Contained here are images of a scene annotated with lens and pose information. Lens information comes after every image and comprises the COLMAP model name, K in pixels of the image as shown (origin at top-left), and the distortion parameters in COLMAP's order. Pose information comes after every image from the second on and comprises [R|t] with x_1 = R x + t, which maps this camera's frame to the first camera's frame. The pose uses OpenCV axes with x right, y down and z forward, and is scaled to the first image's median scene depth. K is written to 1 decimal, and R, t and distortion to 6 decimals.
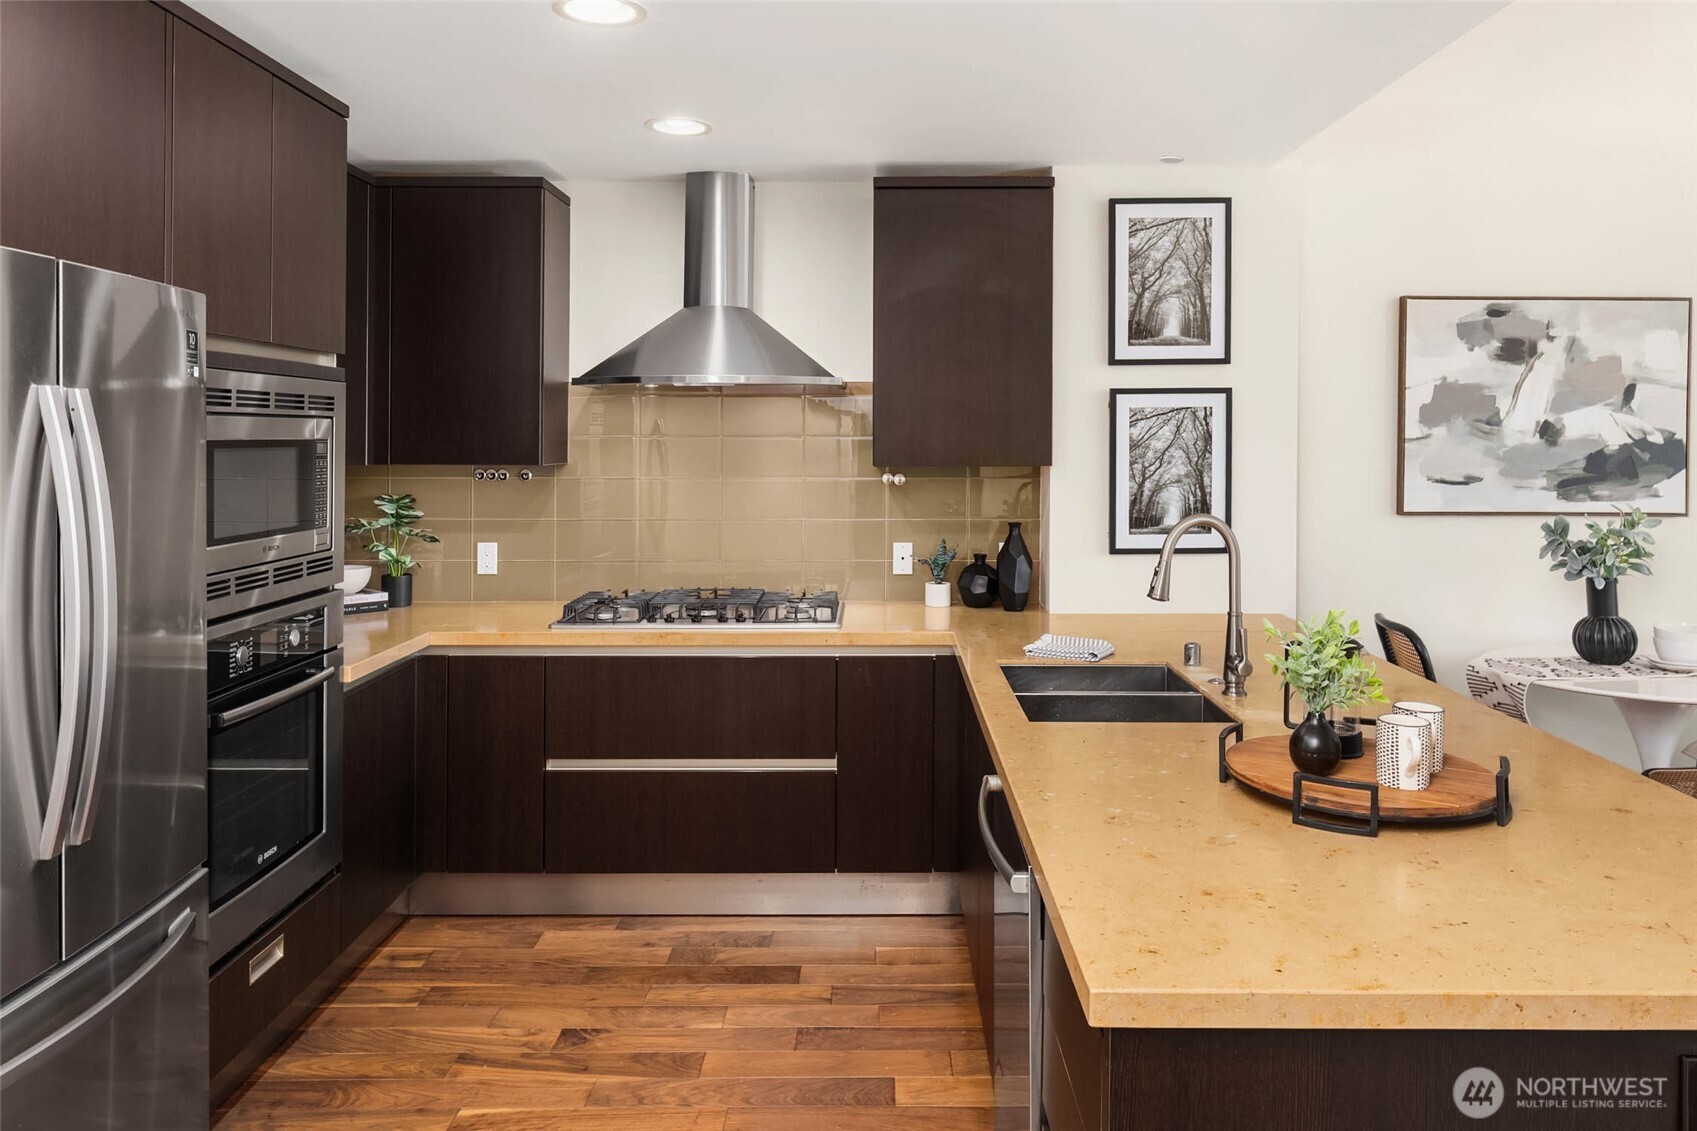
lens RADIAL K [[1188.6, 0, 901.3], [0, 1188.6, 440.8], [0, 0, 1]] dist [0.000691, -0.004429]
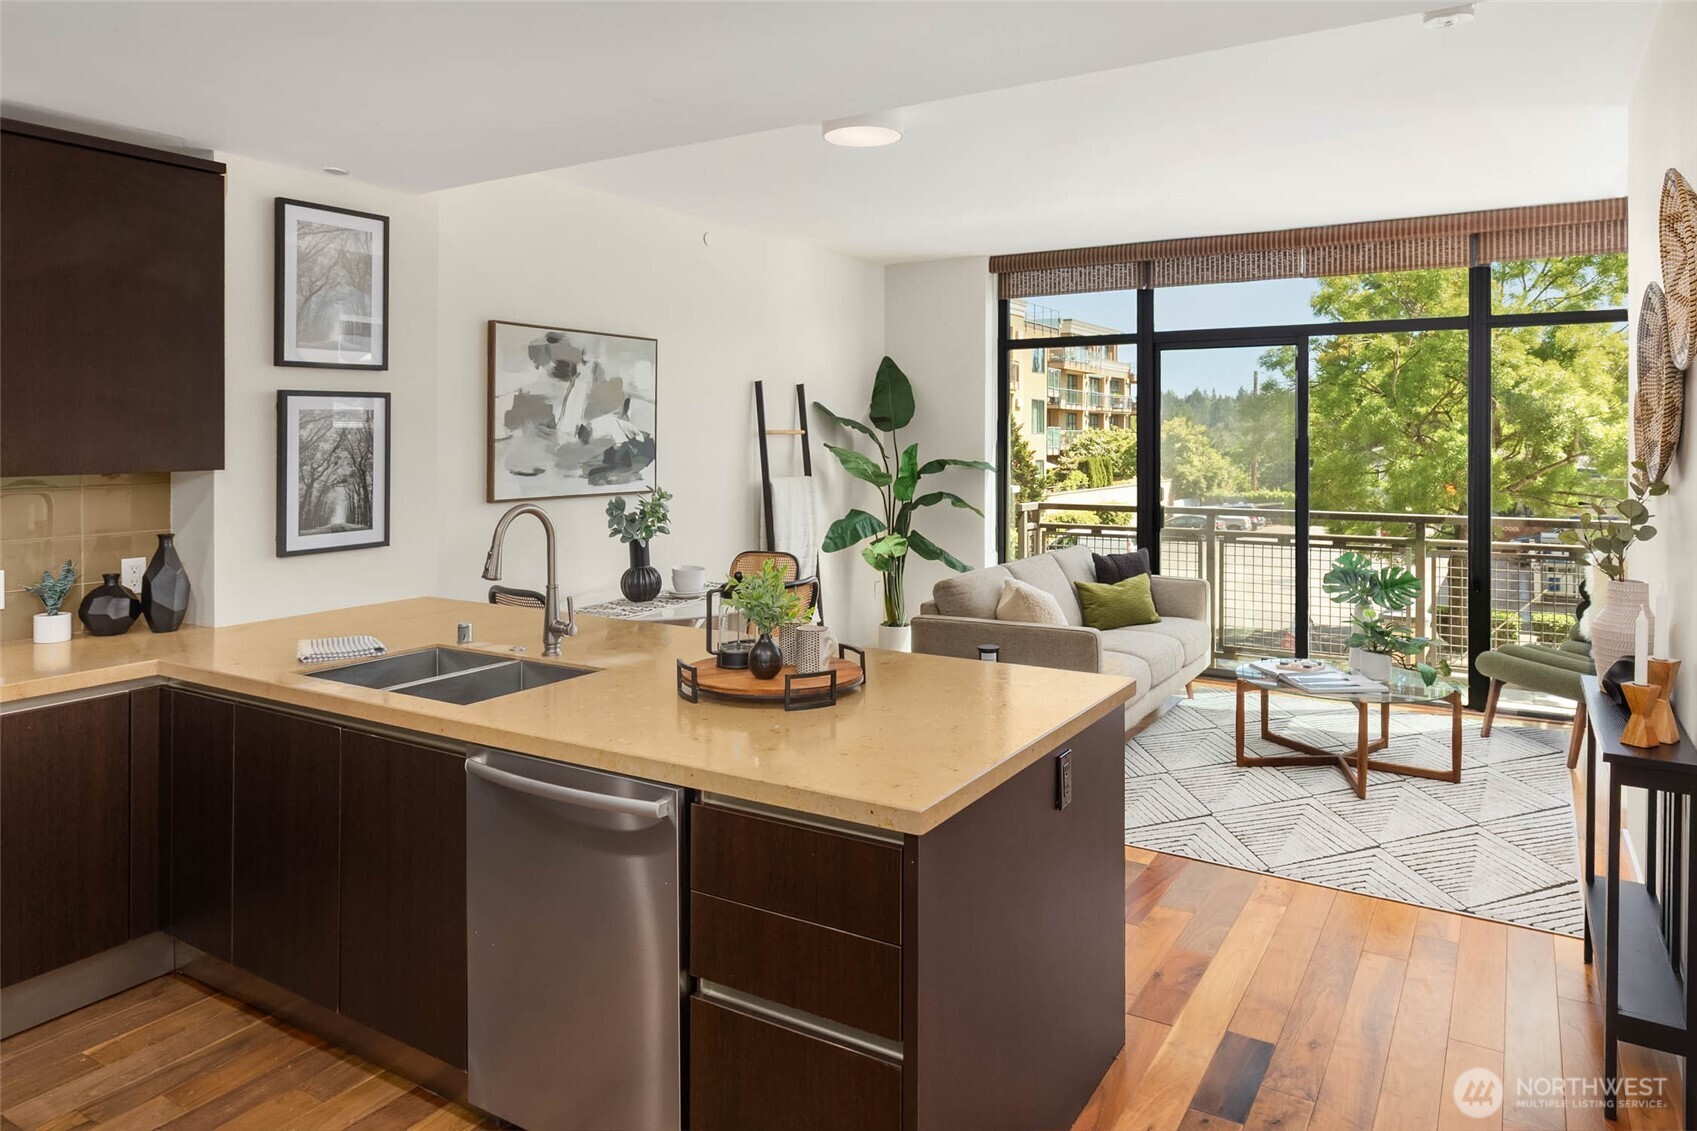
lens RADIAL K [[1080.5, 0, 851.0], [0, 1080.5, 444.2], [0, 0, 1]] dist [0.008495, -0.003545]
pose [[0.535718, -0.009953, 0.844338, -0.317914], [0.009582, 0.999938, 0.005707, 0.000550], [-0.844342, 0.005033, 0.535781, 0.114627]]
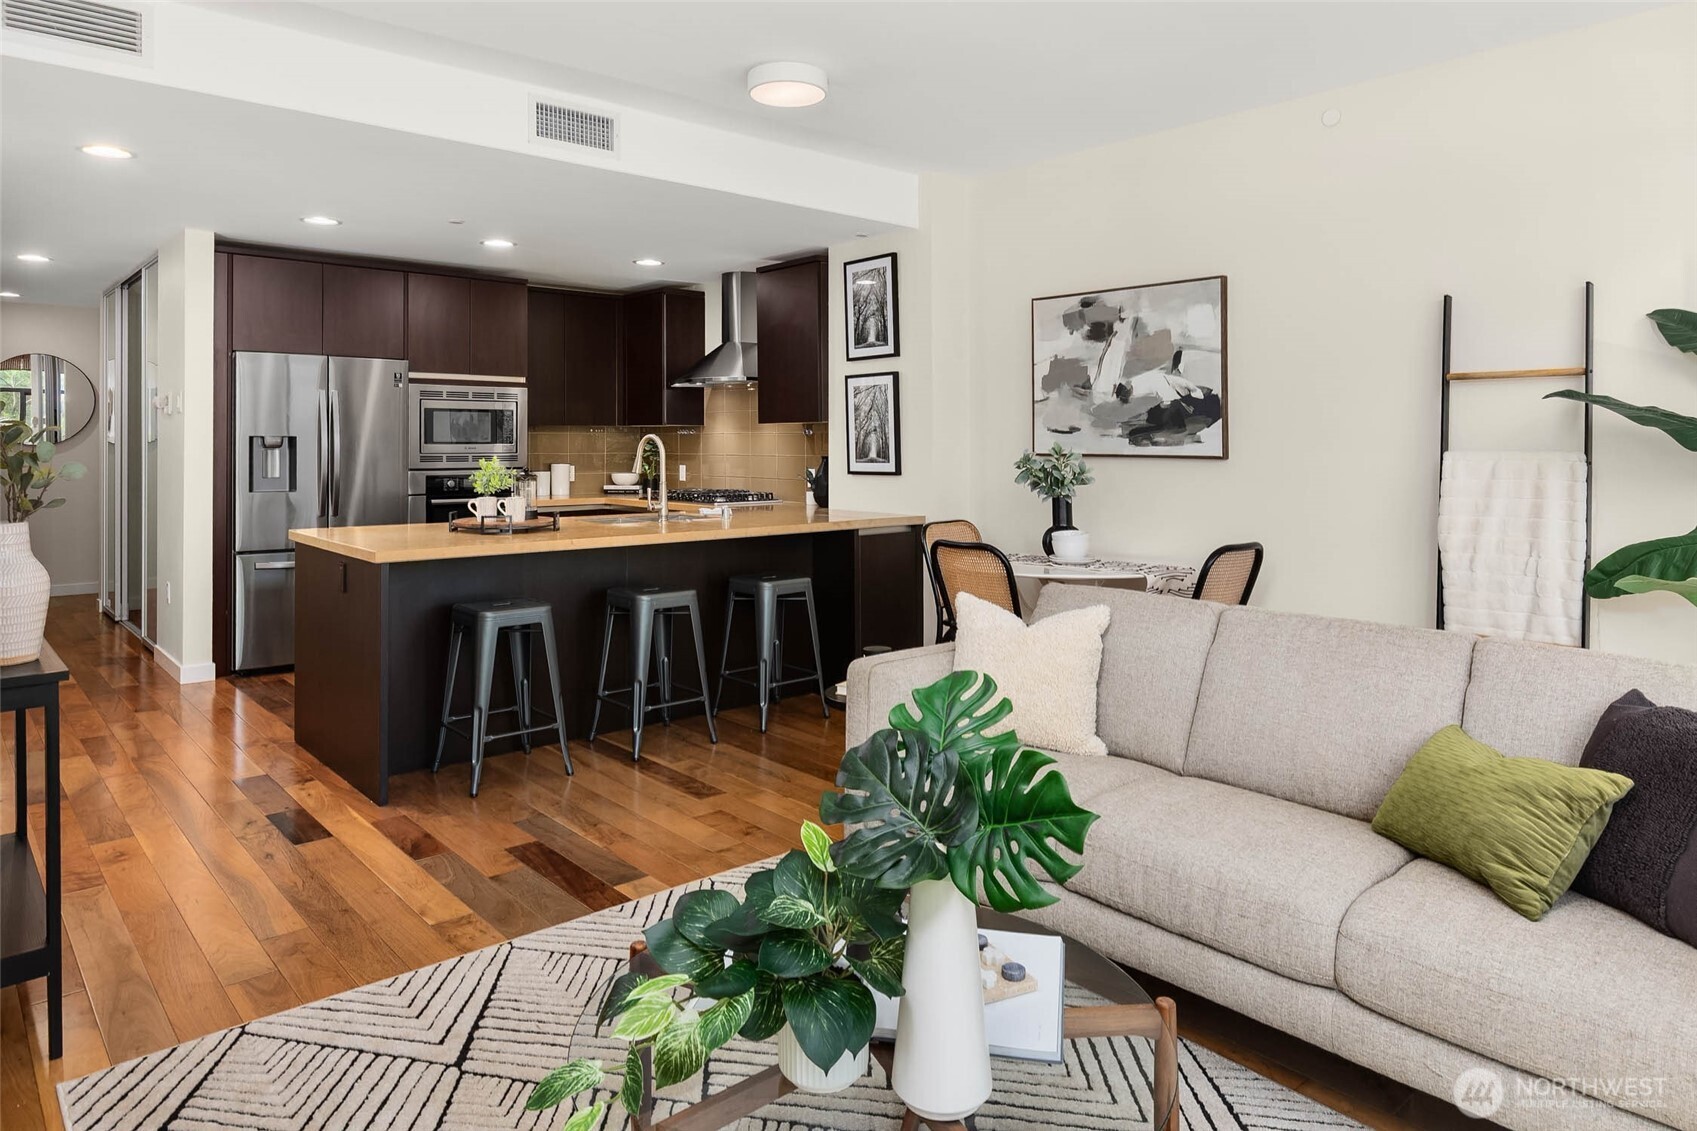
lens RADIAL K [[1080.5, 0, 882.4], [0, 1080.5, 437.7], [0, 0, 1]] dist [0.008495, -0.003545]
pose [[0.665813, -0.005340, -0.746099, 1.297244], [-0.003325, 0.999943, -0.010123, 0.056822], [0.746111, 0.009221, 0.665758, 0.024848]]
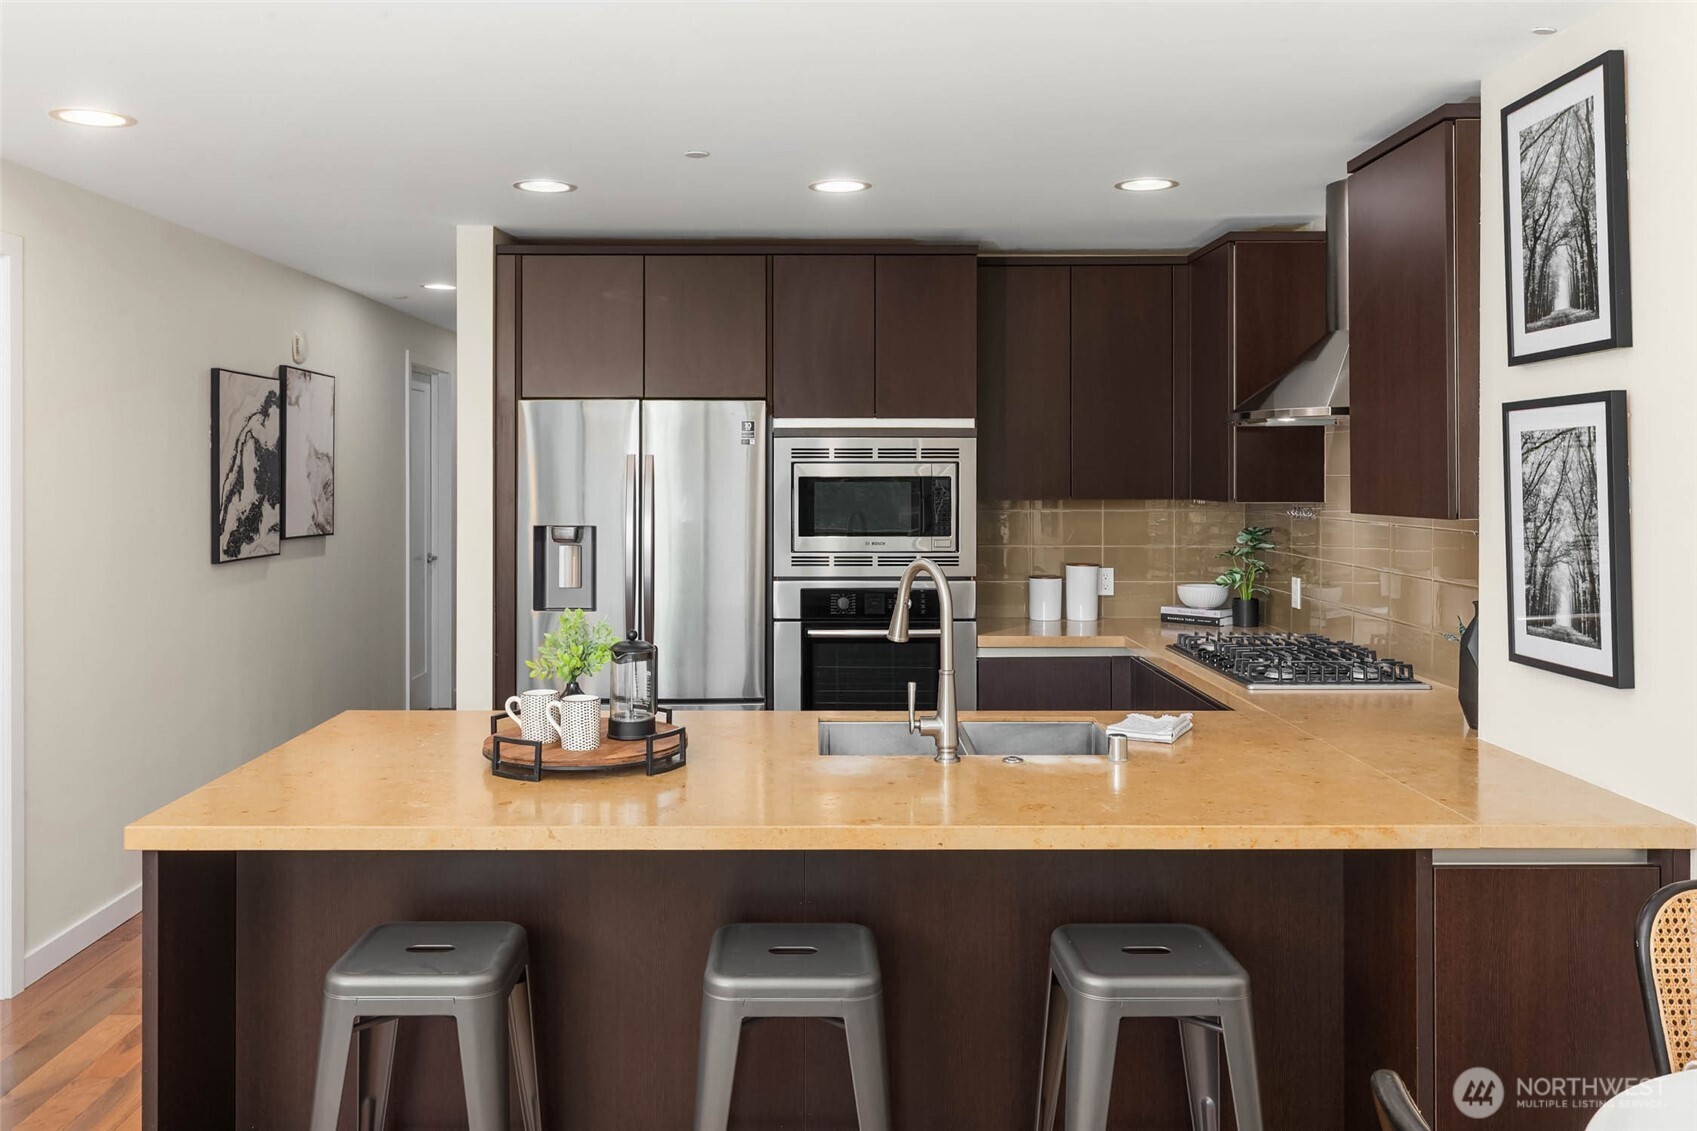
lens RADIAL K [[1406.1, 0, 822.1], [0, 1406.1, 477.9], [0, 0, 1]] dist [0.035829, -0.002935]
pose [[-0.007462, 0.003219, -0.999967, 0.913595], [-0.004722, 0.999984, 0.003255, -0.004145], [0.999961, 0.004747, -0.007447, 0.612827]]
